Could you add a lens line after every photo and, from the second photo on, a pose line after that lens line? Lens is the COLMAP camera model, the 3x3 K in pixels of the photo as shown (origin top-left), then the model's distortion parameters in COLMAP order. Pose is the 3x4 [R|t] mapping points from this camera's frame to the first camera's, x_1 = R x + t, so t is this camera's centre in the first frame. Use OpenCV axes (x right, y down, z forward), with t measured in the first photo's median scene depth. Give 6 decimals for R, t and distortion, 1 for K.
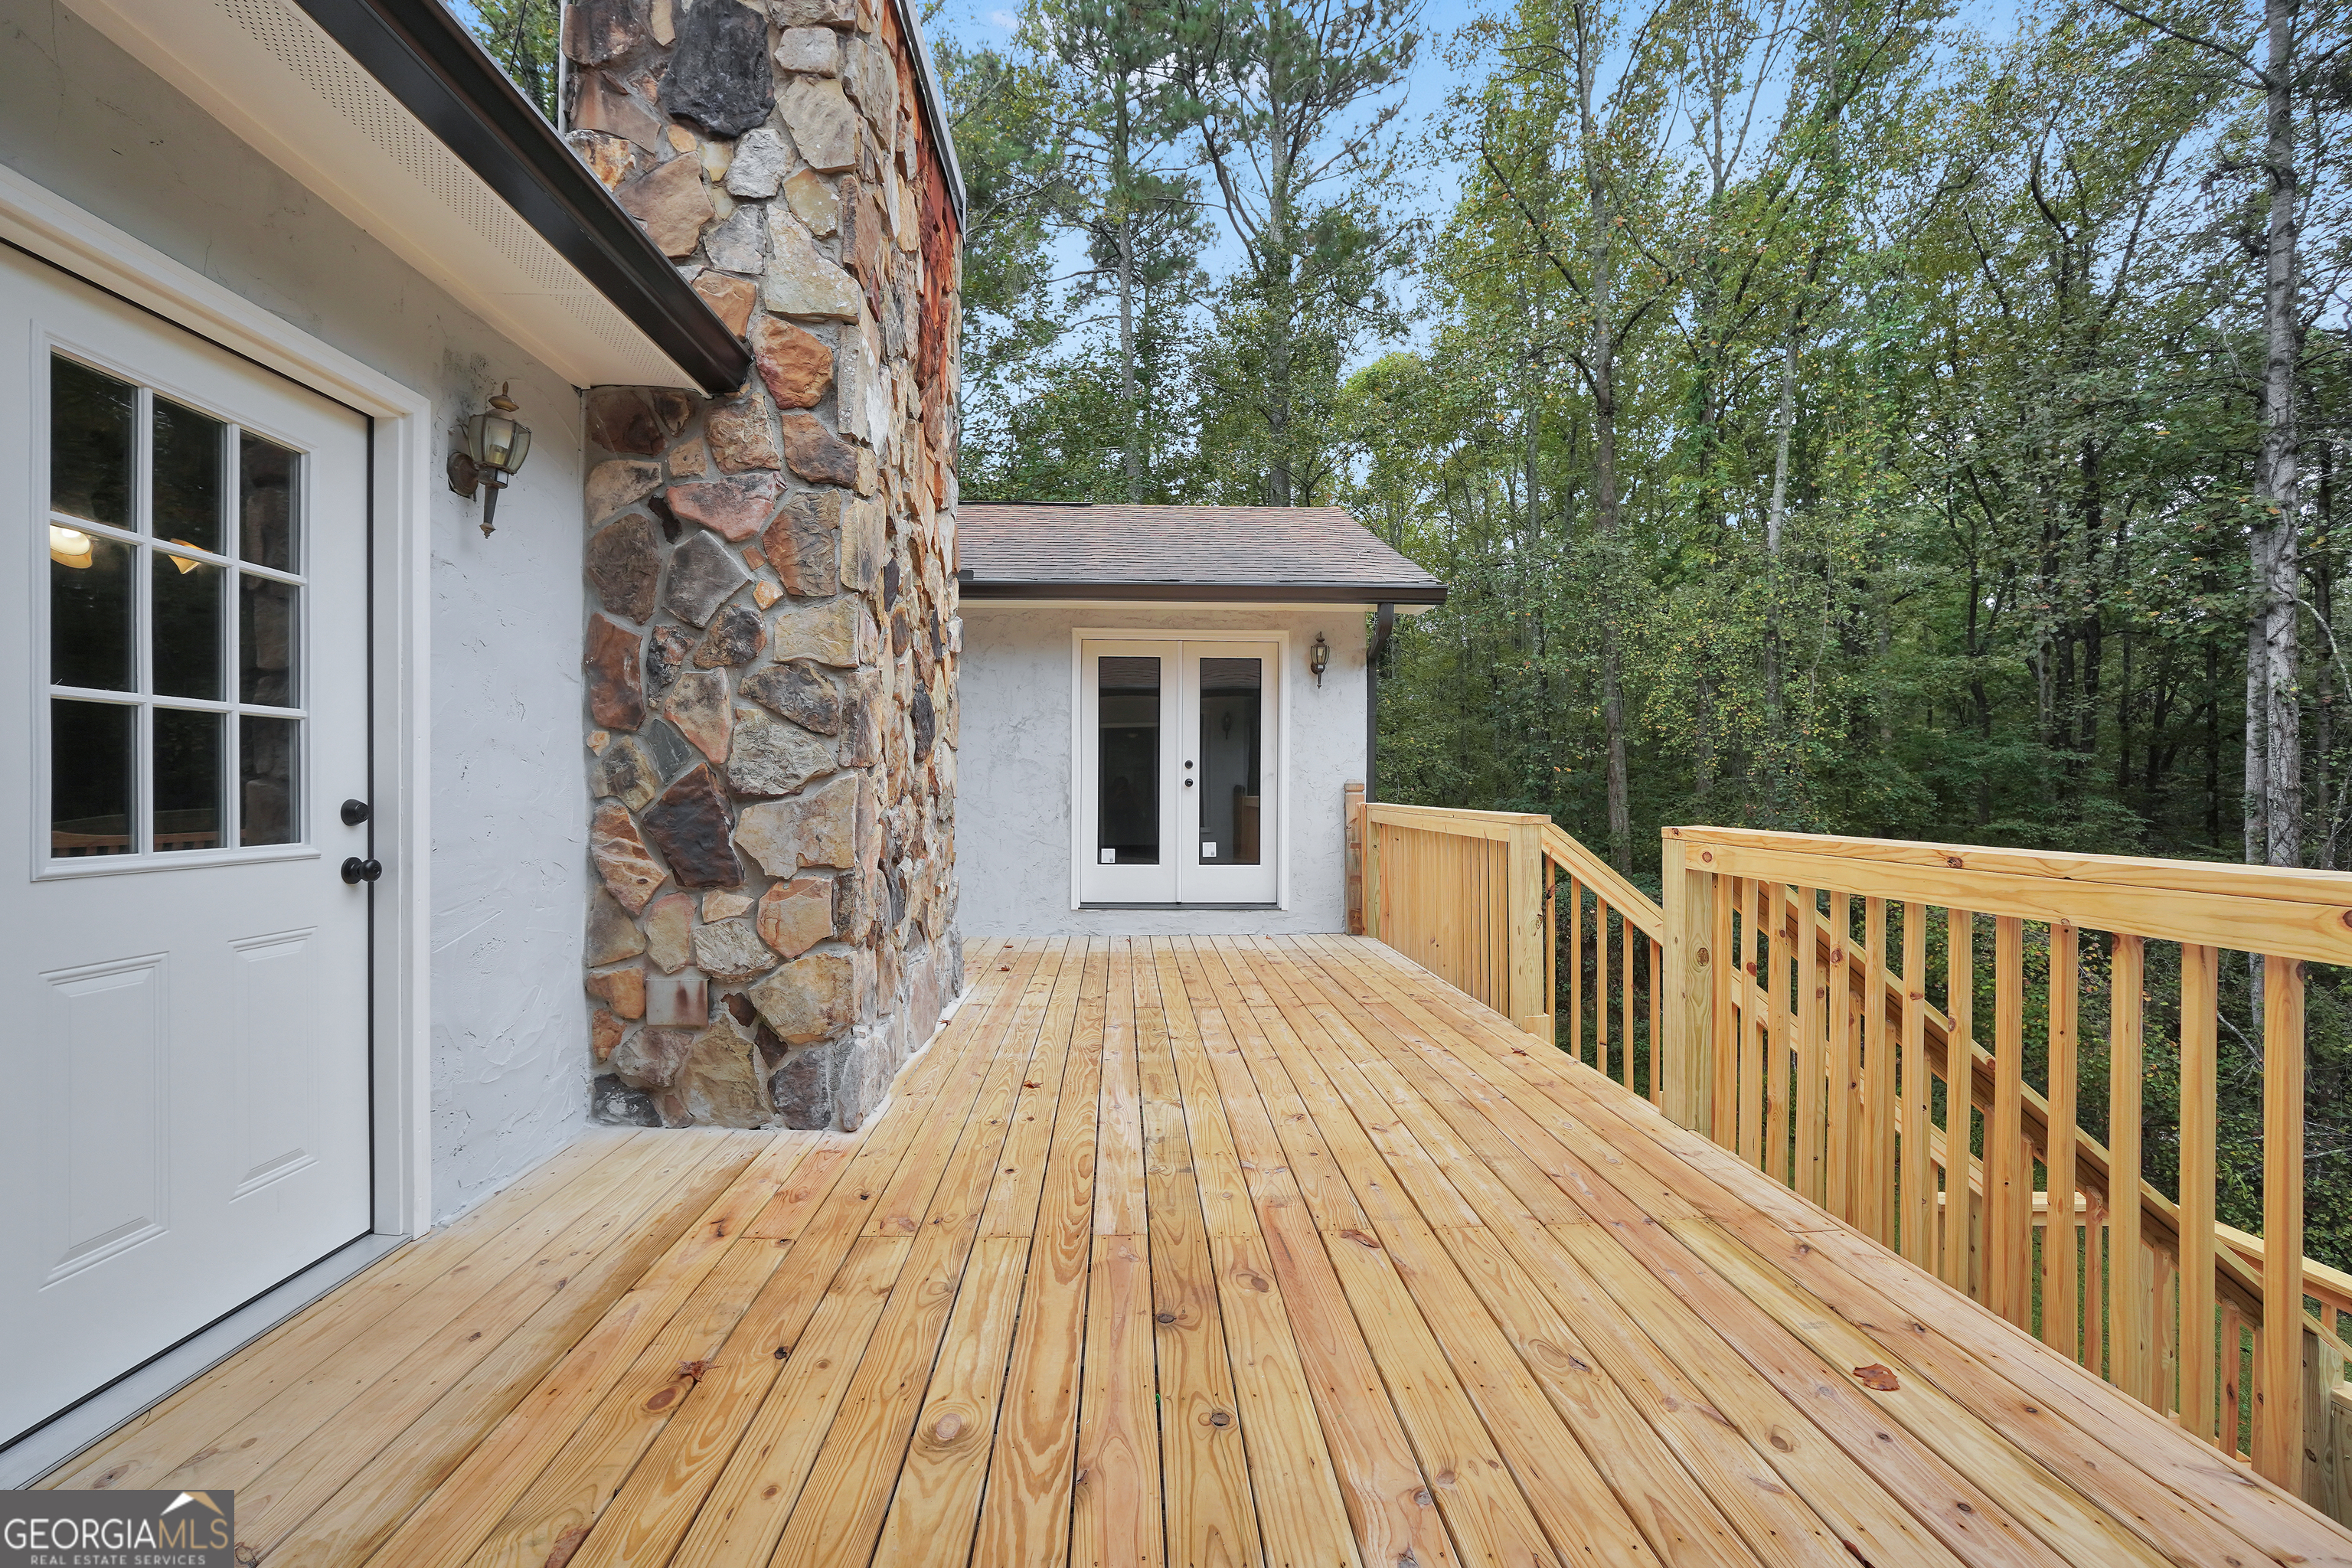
lens RADIAL K [[1003.8, 0, 1160.4], [0, 1003.8, 764.5], [0, 0, 1]] dist [-0.017420, 0.007975]
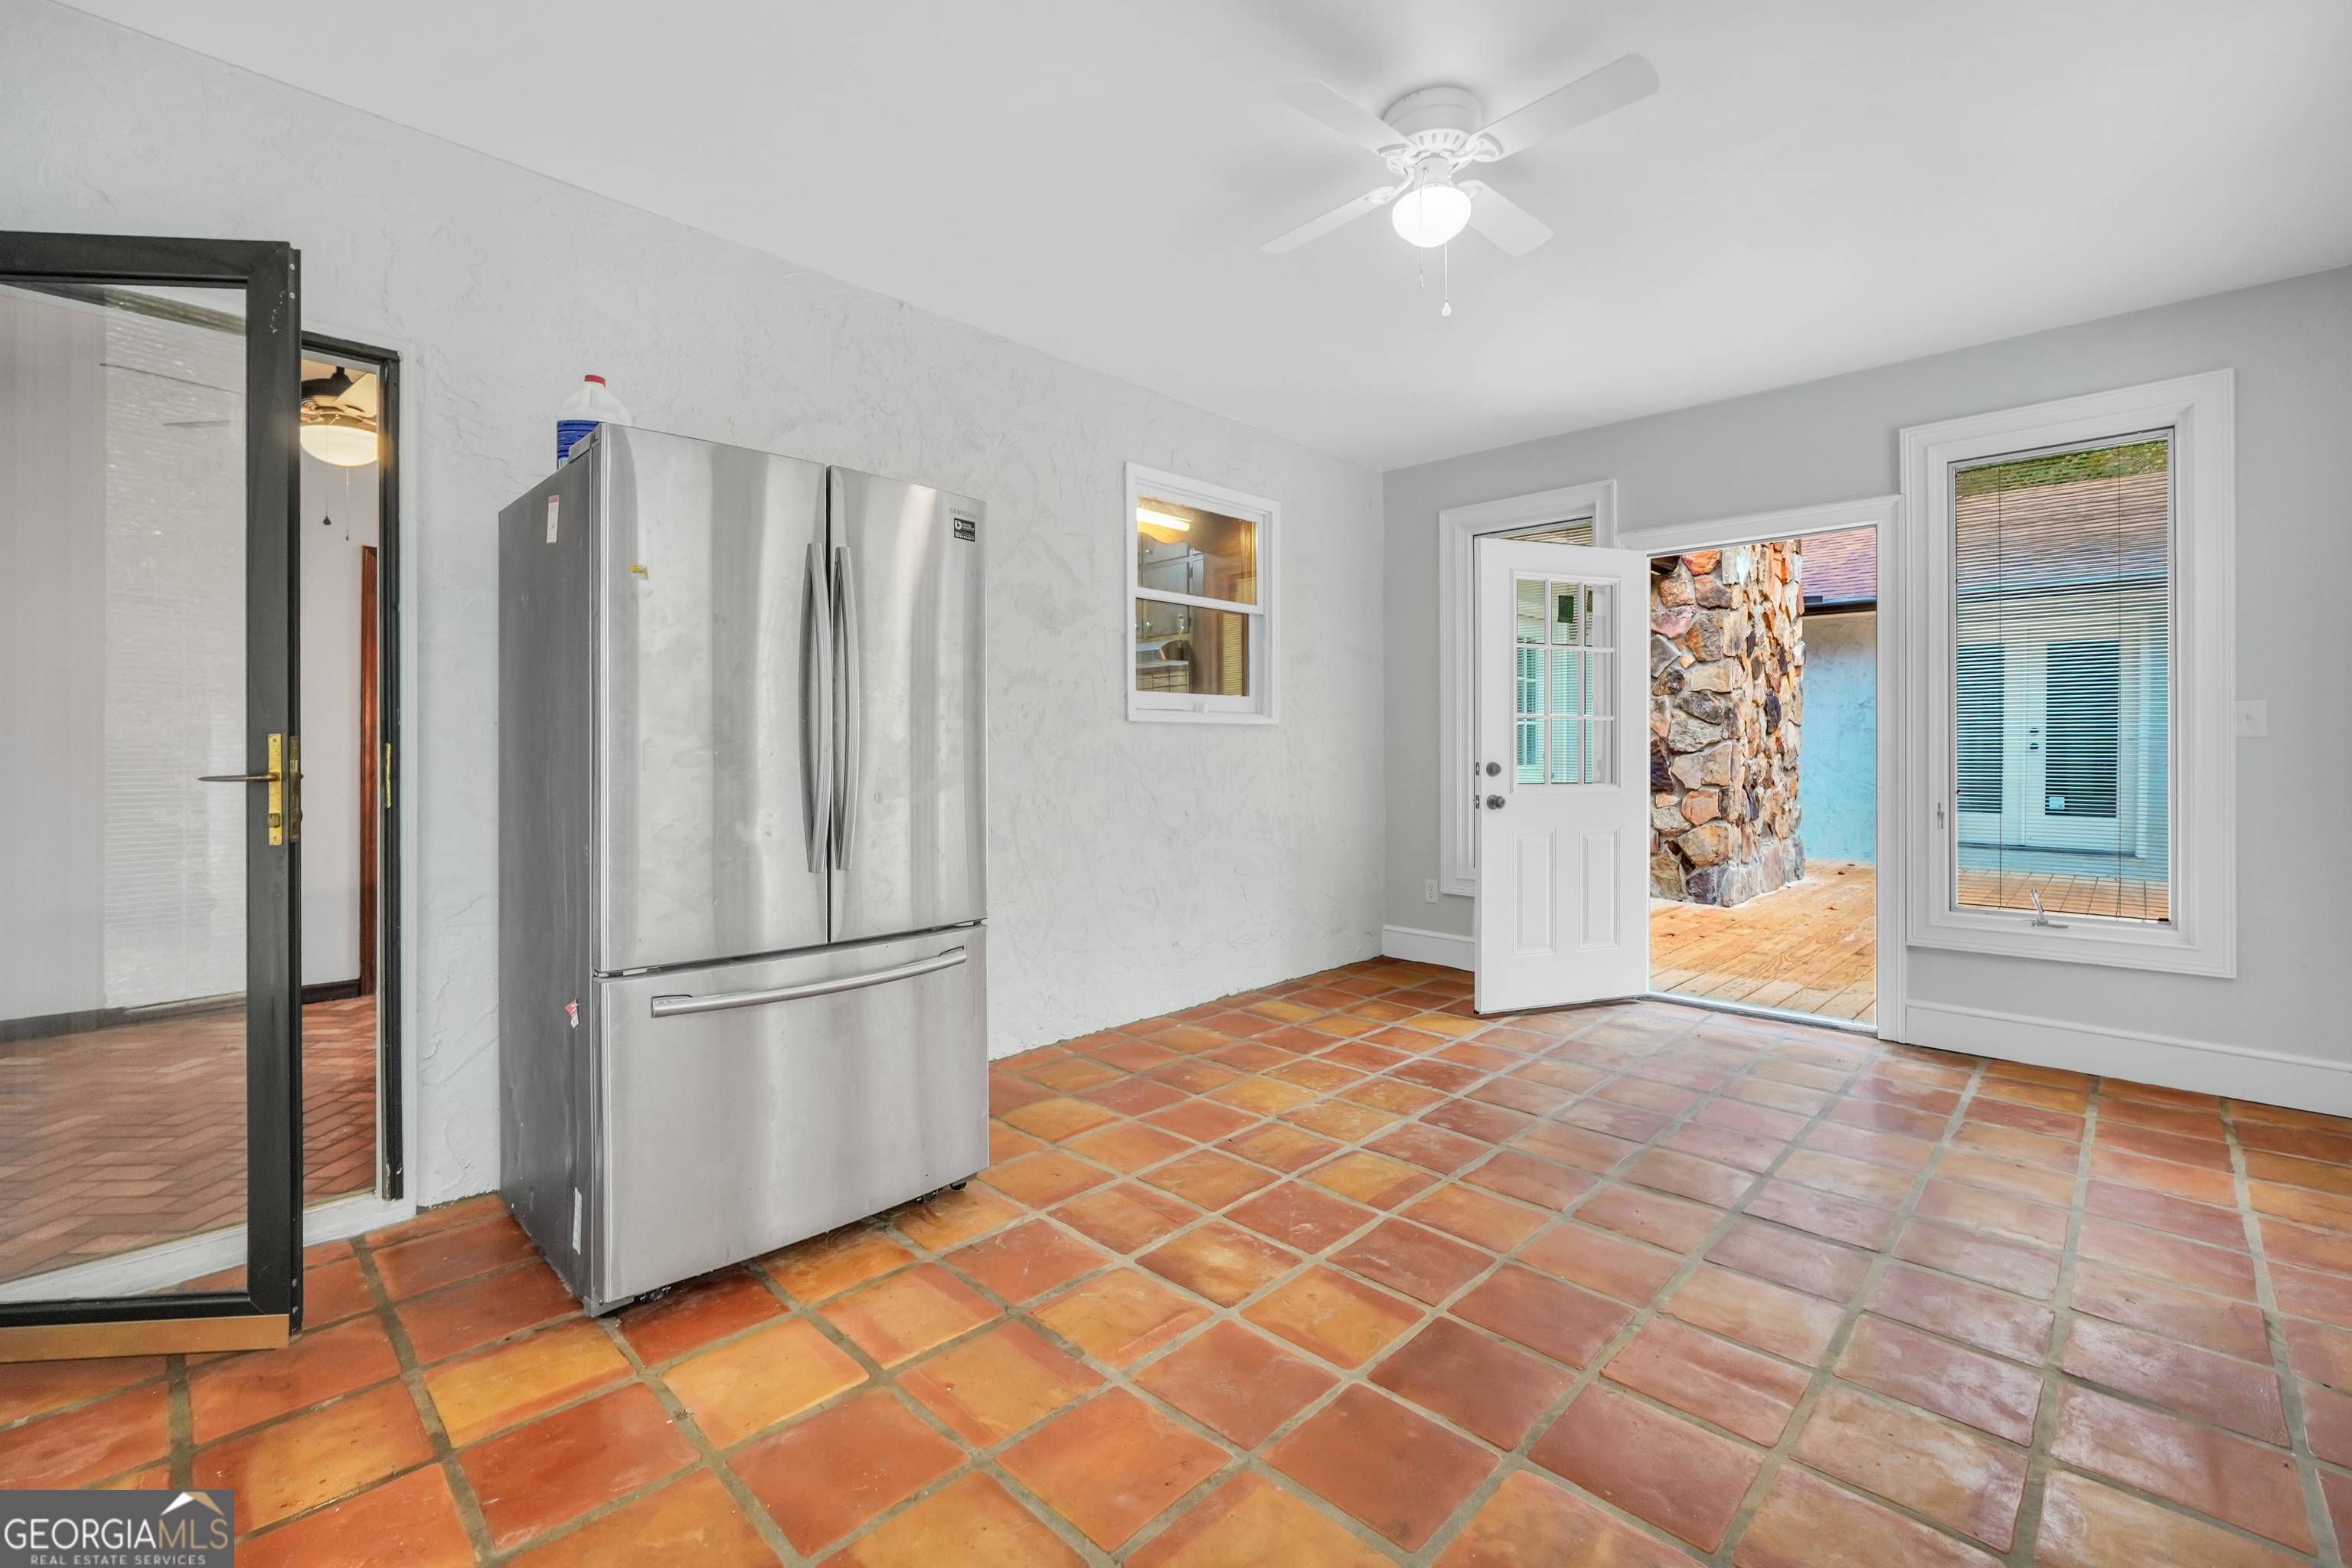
lens RADIAL K [[1003.8, 0, 1160.4], [0, 1003.8, 764.5], [0, 0, 1]] dist [-0.017420, 0.007975]
pose [[0.686756, 0.014652, -0.726740, 0.400776], [0.012021, 0.999431, 0.031510, -0.023735], [0.726789, -0.030376, 0.686189, -1.317954]]
